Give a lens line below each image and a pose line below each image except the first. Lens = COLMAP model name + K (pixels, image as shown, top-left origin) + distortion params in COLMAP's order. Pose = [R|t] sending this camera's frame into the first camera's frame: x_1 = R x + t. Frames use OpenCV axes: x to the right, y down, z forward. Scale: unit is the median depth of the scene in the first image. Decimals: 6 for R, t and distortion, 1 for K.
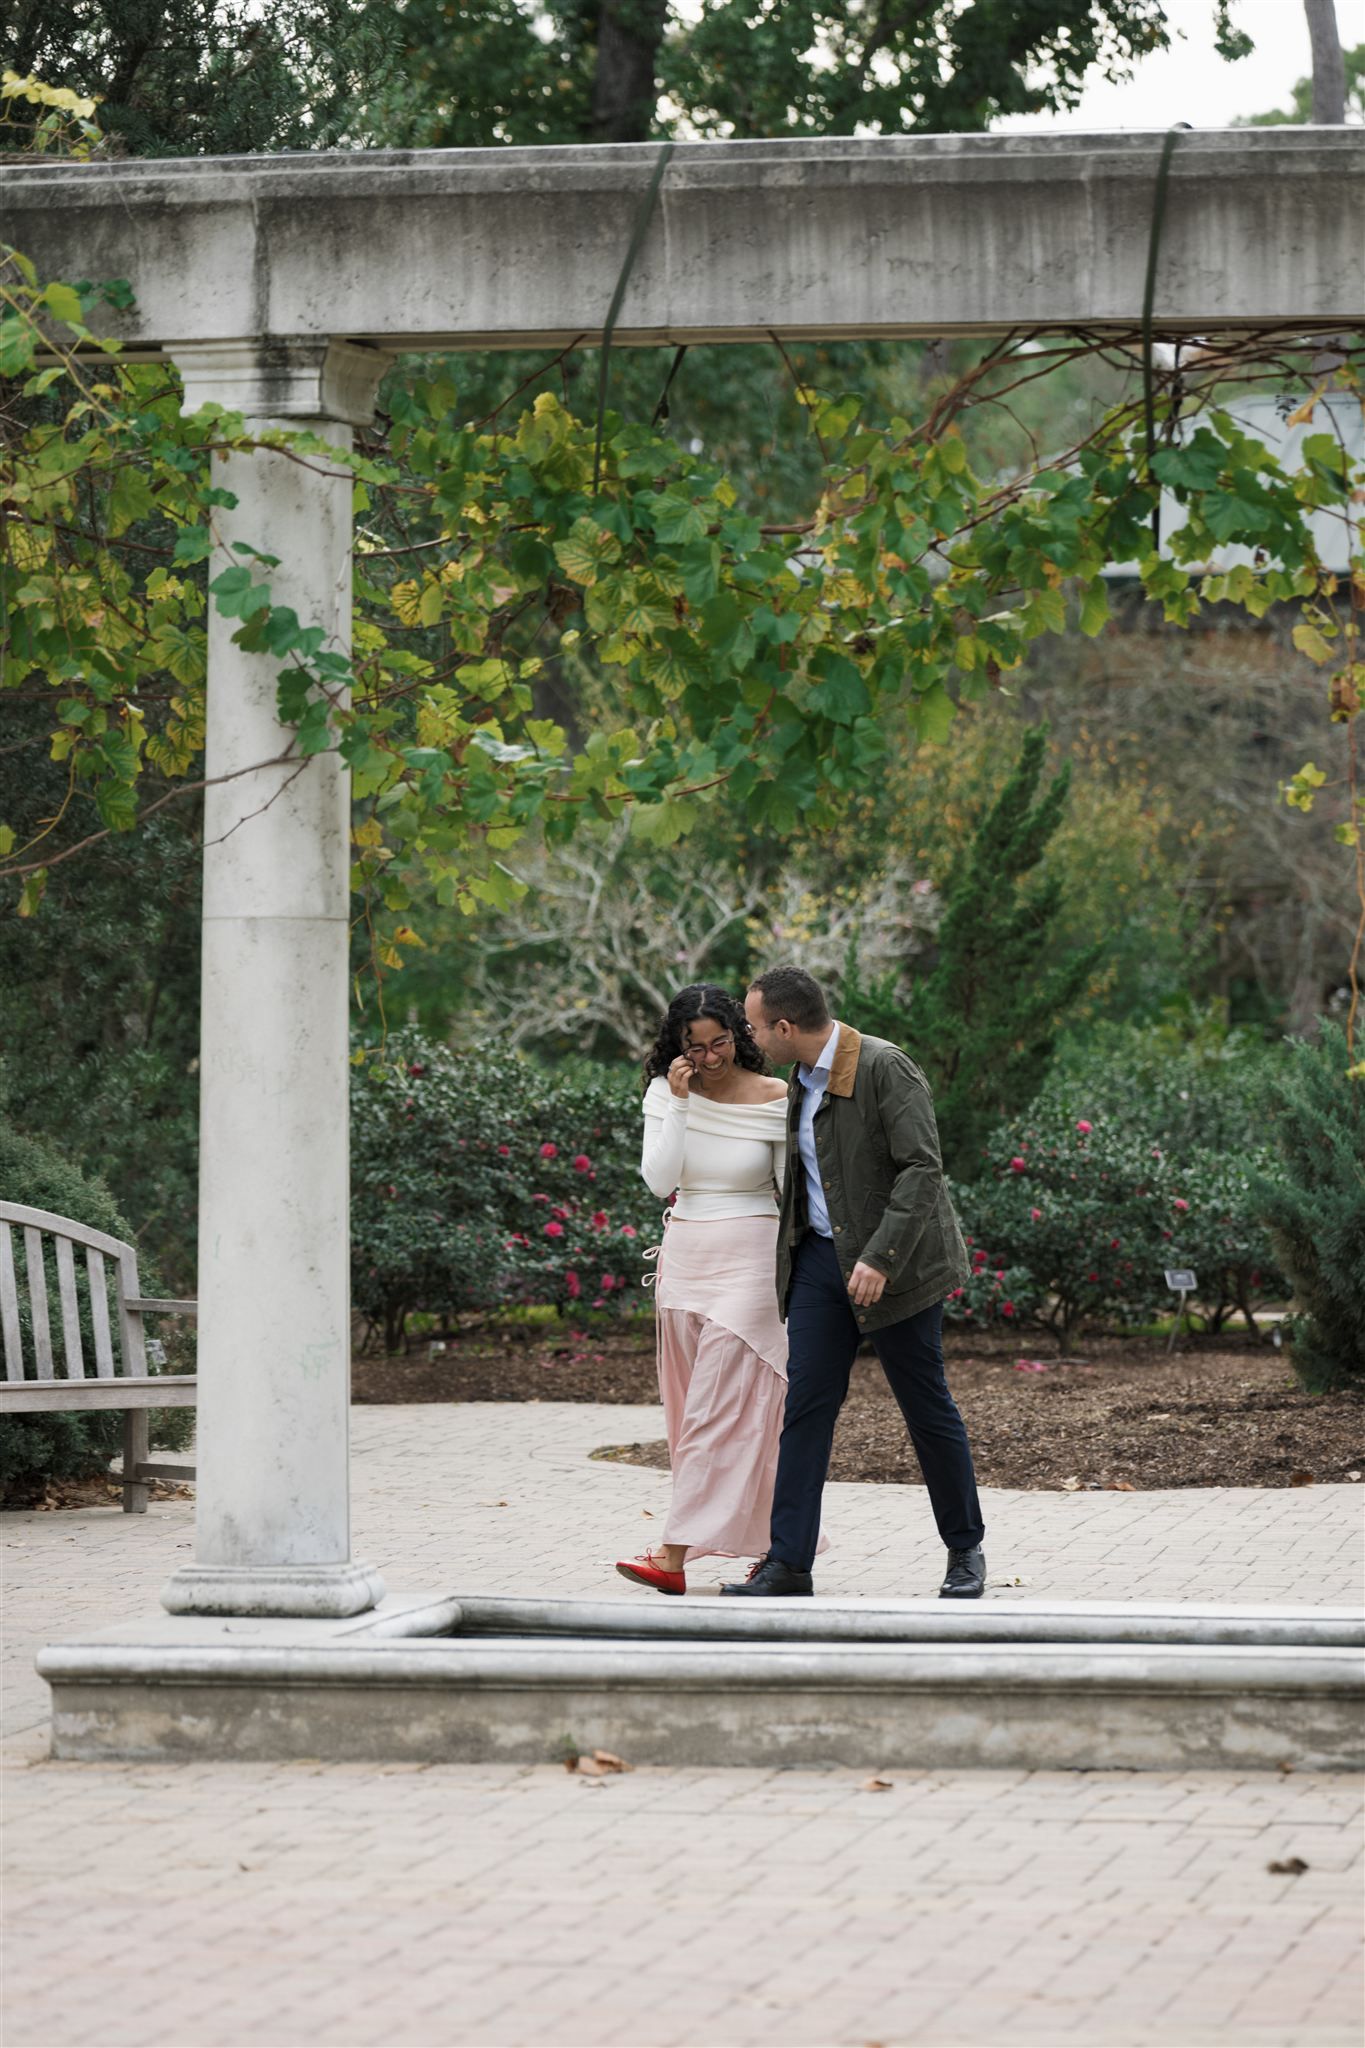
lens RADIAL K [[8810.9, 0, 447.4], [0, 8810.9, 952.0], [0, 0, 1]] dist [0.126203, -0.569332]
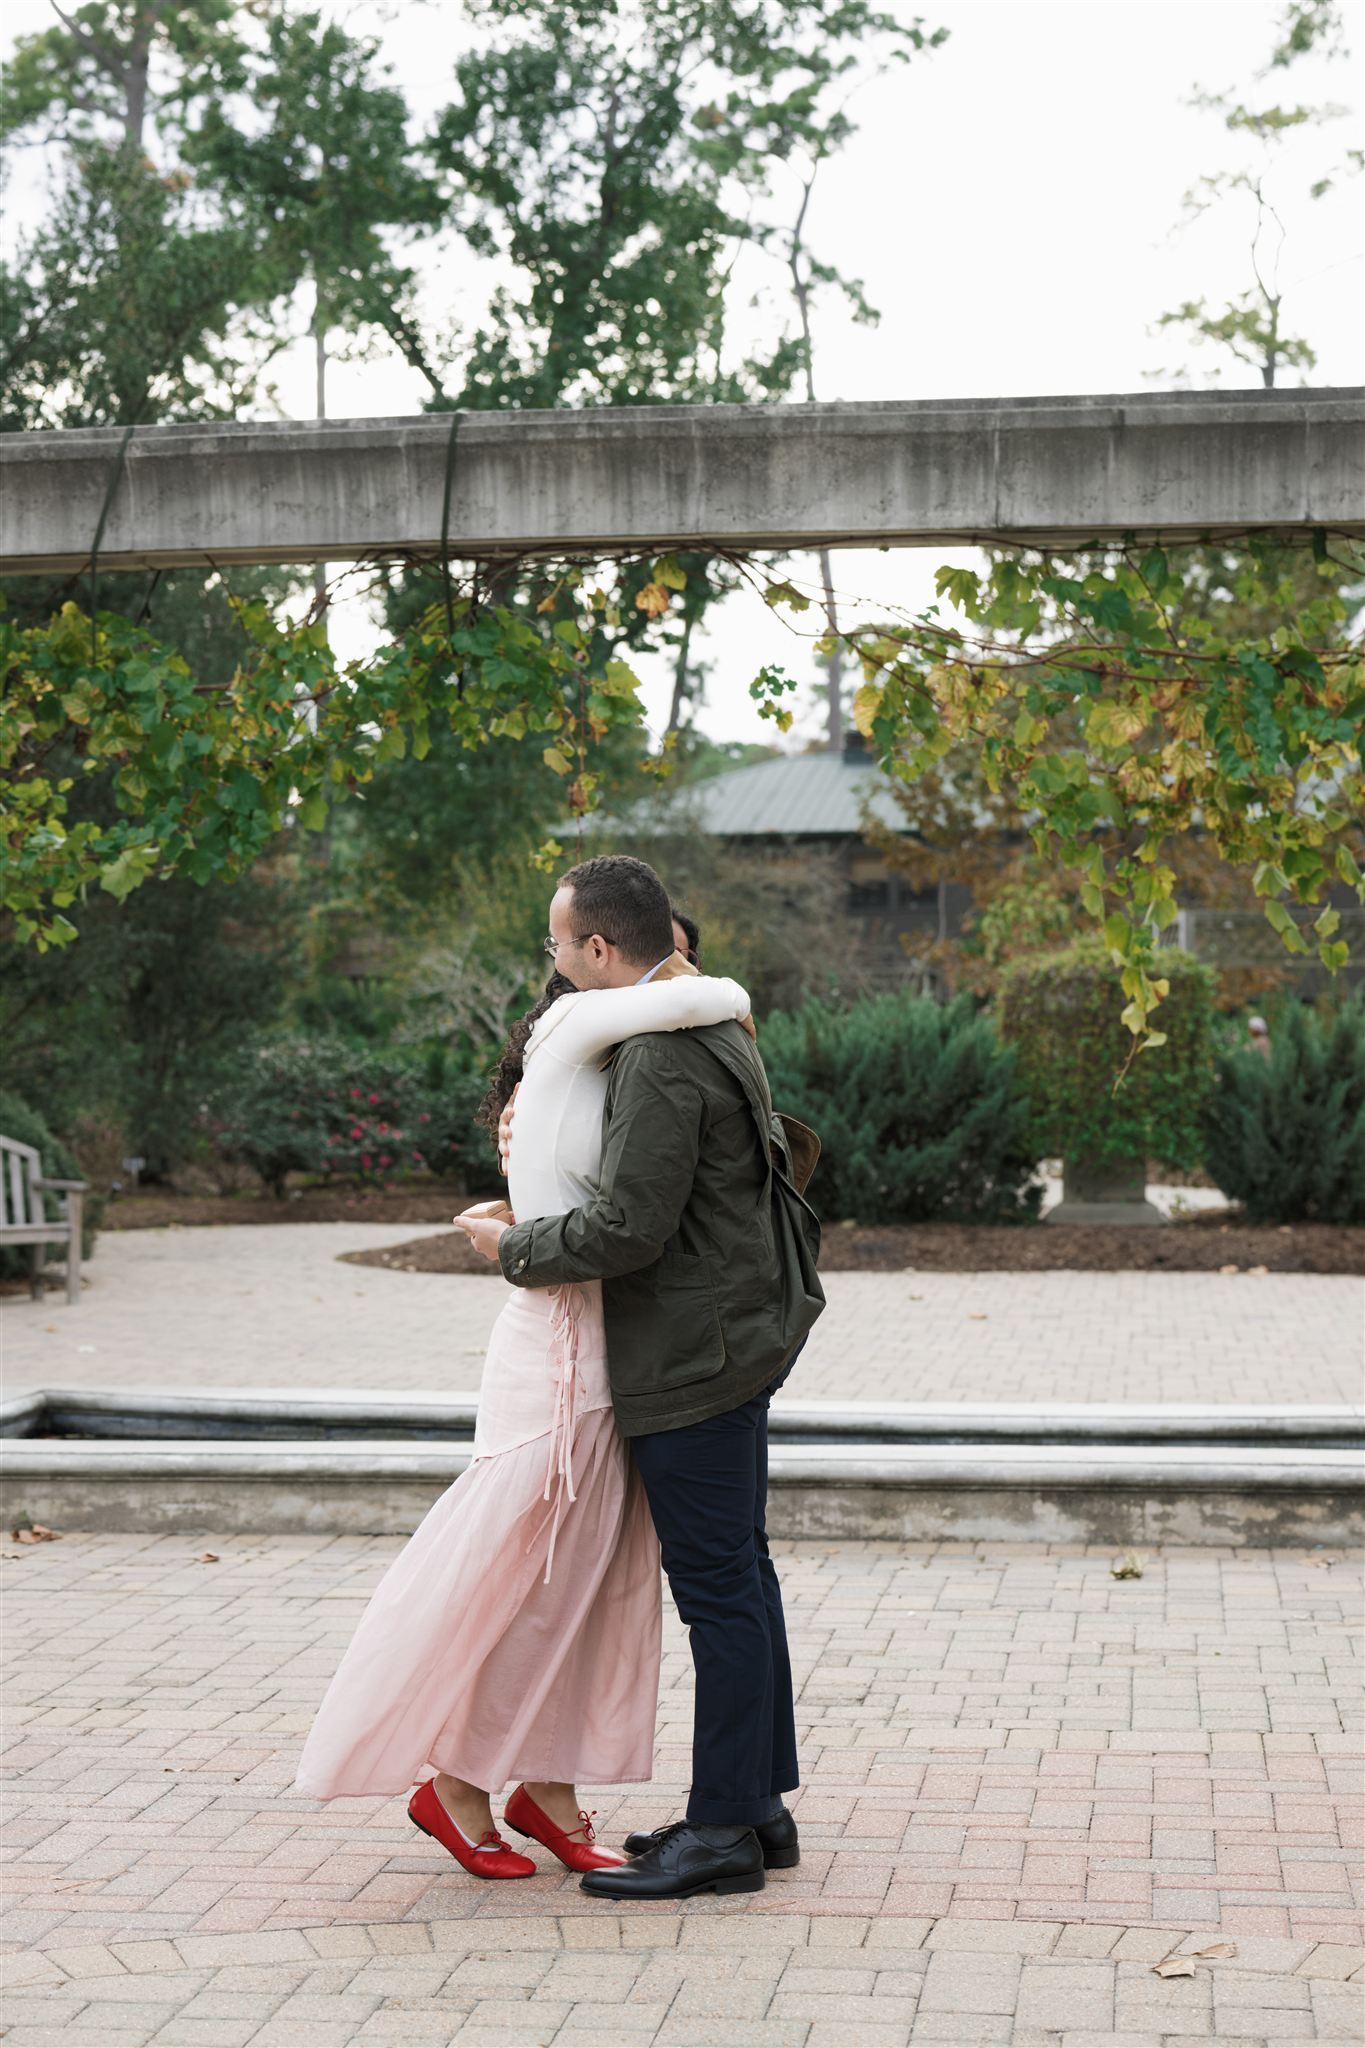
lens RADIAL K [[3564.9, 0, 719.7], [0, 3564.9, 1021.9], [0, 0, 1]] dist [-0.000625, 0.059597]
pose [[0.998346, -0.003462, 0.057389, 0.087730], [0.003209, 0.999985, 0.004505, 0.006267], [-0.057404, -0.004313, 0.998342, 0.385864]]
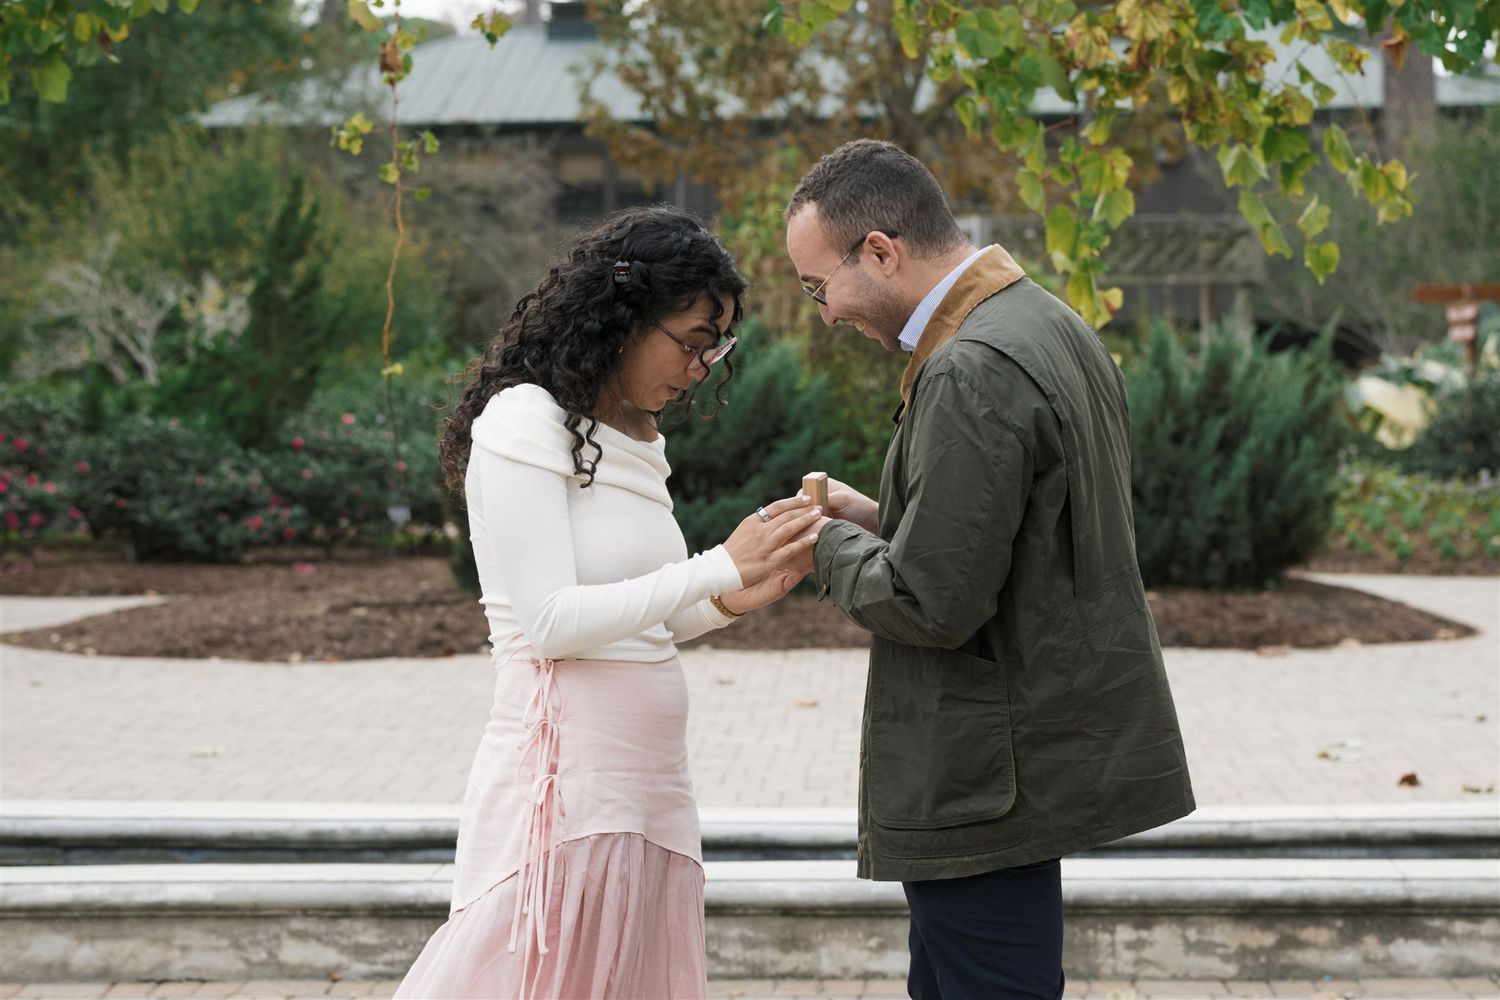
lens RADIAL K [[4278.3, 0, 792.0], [0, 4278.3, 497.5], [0, 0, 1]] dist [0.032329, -0.494464]
pose [[0.987928, -0.010220, 0.154576, 0.062746], [0.004305, 0.999247, 0.038552, 0.007857], [-0.154854, -0.037421, 0.987228, 0.405263]]
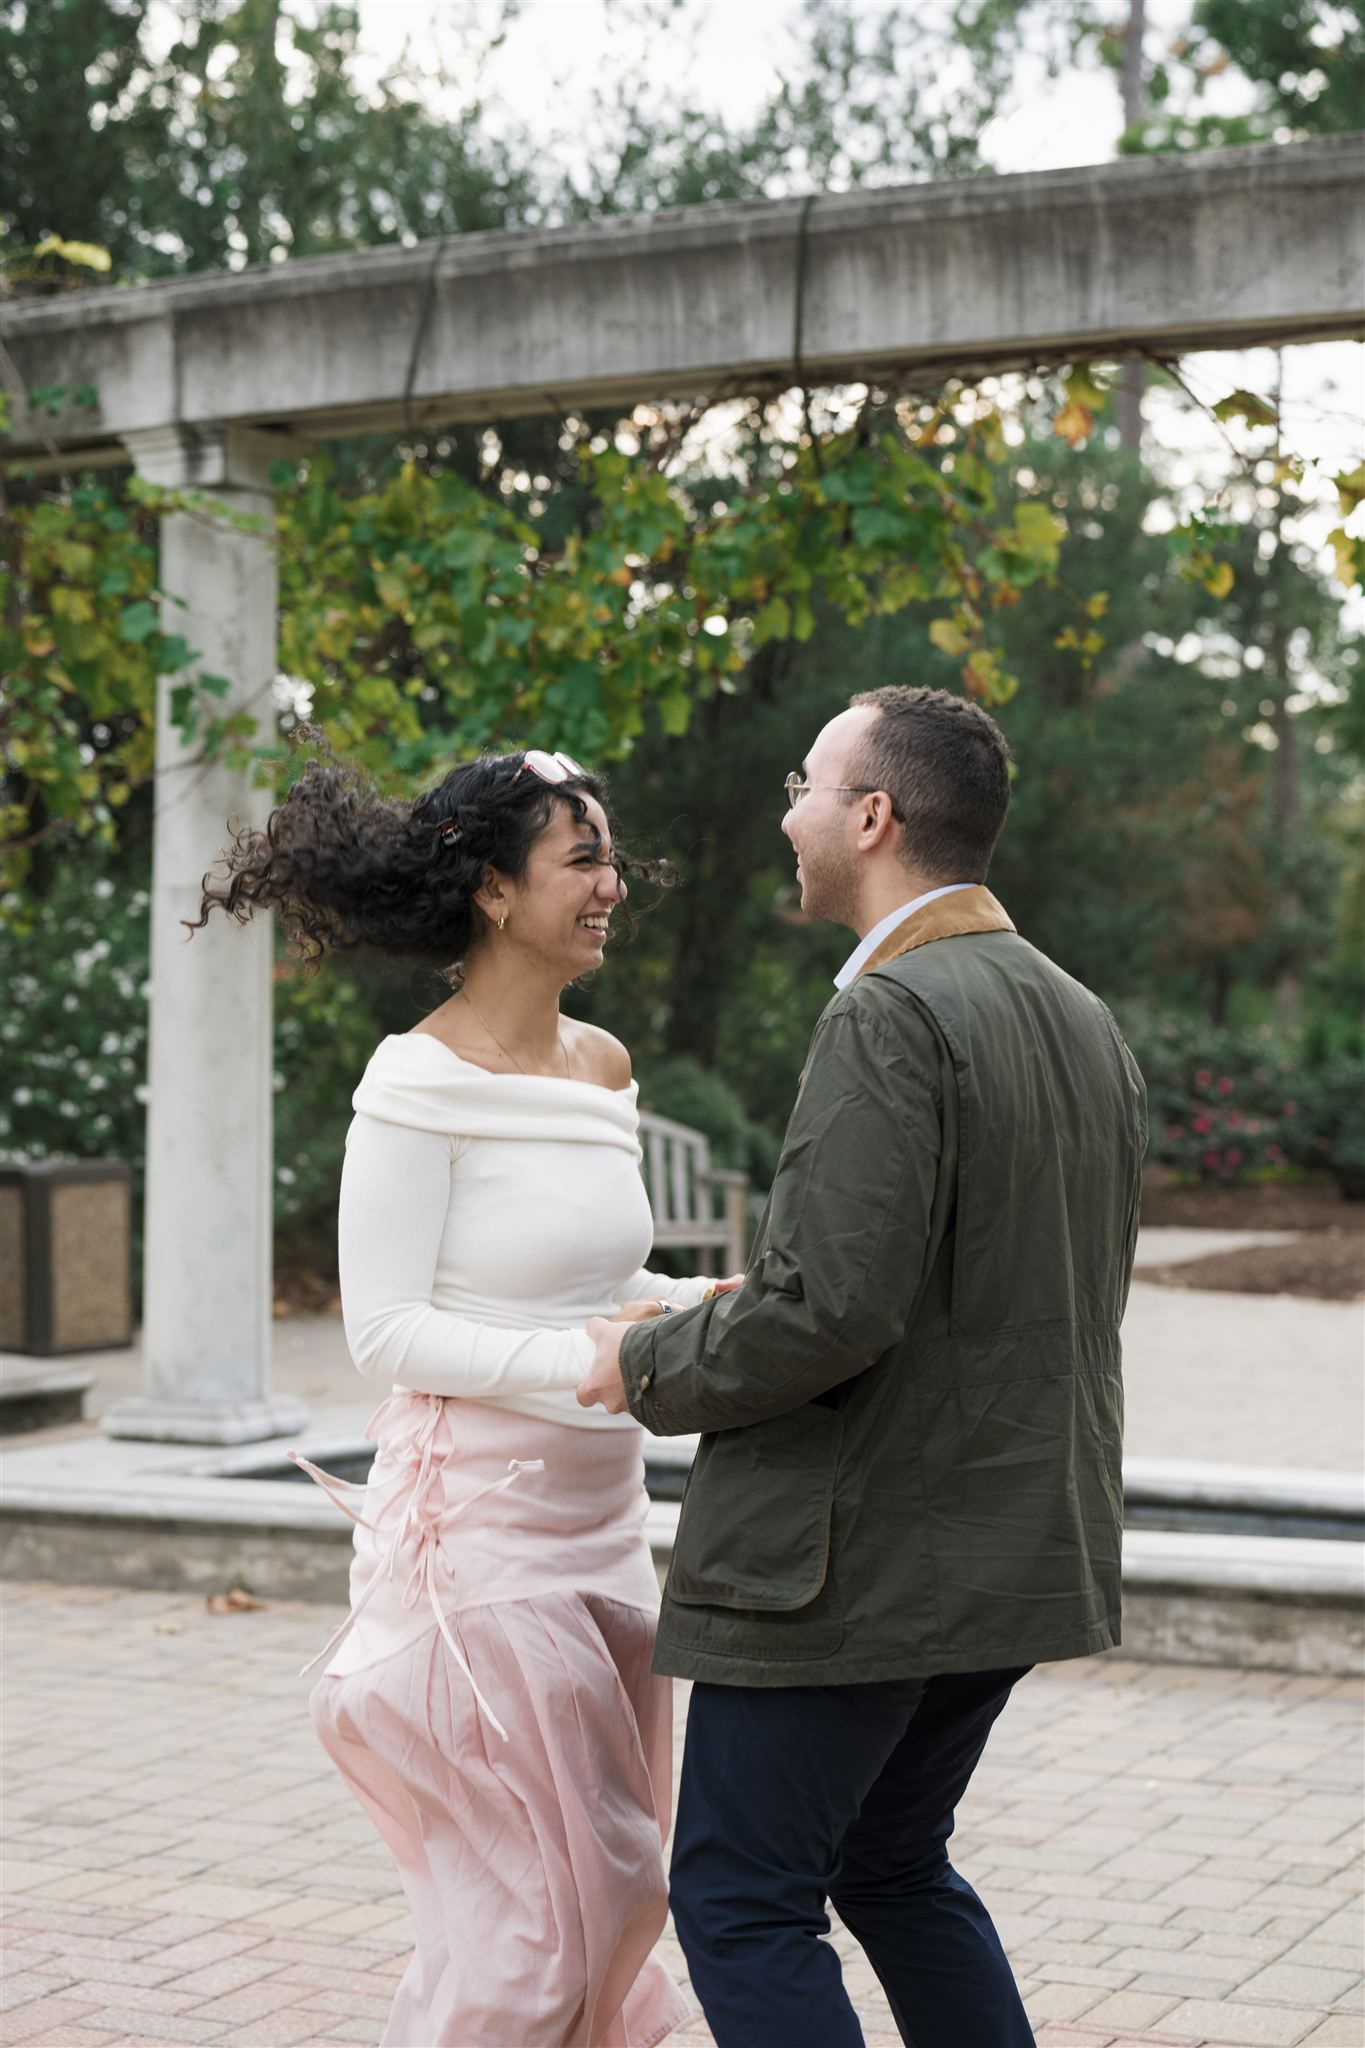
lens RADIAL K [[3908.4, 0, 606.3], [0, 3908.4, 1019.7], [0, 0, 1]] dist [-0.008762, 0.112624]
pose [[0.964245, 0.000621, -0.265010, 0.184713], [0.001368, 0.999972, 0.007323, 0.011030], [0.265007, -0.007423, 0.964218, 0.480298]]
